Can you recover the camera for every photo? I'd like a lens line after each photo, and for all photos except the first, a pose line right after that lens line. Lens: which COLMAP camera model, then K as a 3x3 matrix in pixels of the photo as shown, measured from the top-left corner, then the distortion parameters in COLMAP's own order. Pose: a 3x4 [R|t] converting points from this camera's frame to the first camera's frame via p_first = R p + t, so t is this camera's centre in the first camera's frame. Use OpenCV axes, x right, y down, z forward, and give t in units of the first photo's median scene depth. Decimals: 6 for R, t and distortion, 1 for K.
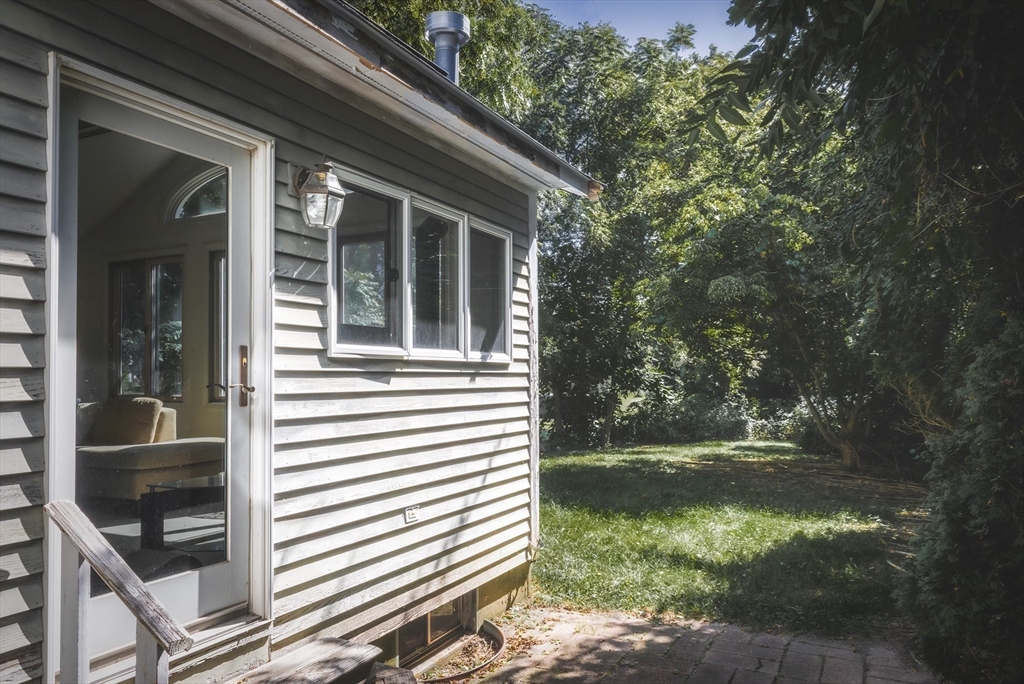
lens RADIAL K [[738.7, 0, 517.5], [0, 738.7, 347.5], [0, 0, 1]] dist [0.025996, -0.002550]
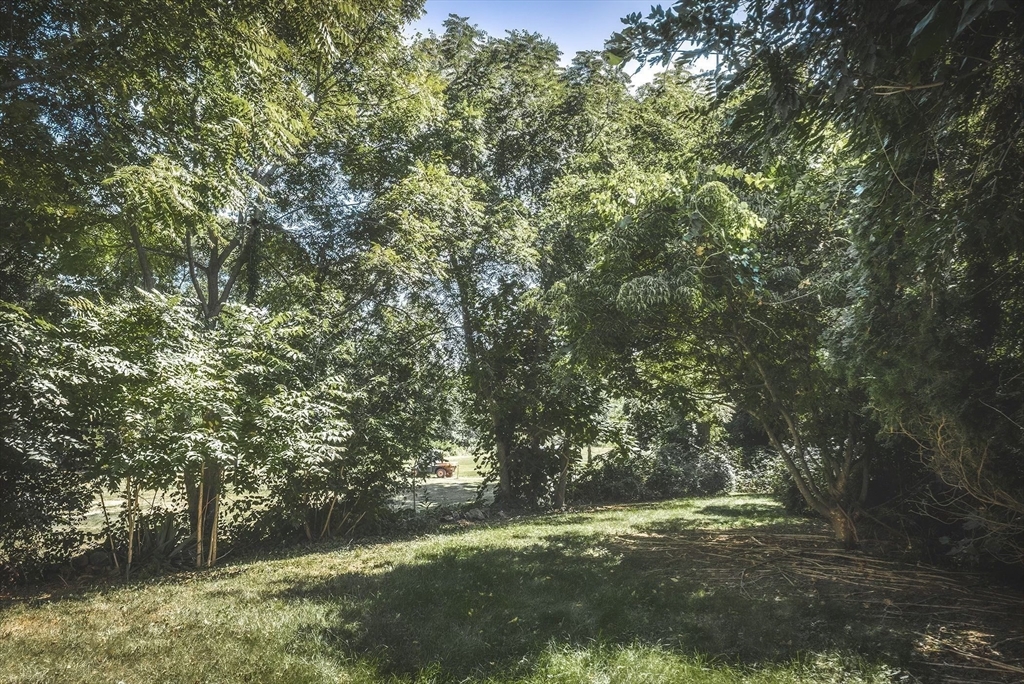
lens RADIAL K [[687.5, 0, 511.4], [0, 687.5, 328.0], [0, 0, 1]] dist [0.004742, 0.004354]
pose [[0.999443, -0.028180, -0.017878, 0.130969], [0.026132, 0.994030, -0.105931, 0.012250], [0.020756, 0.105405, 0.994213, 0.282047]]
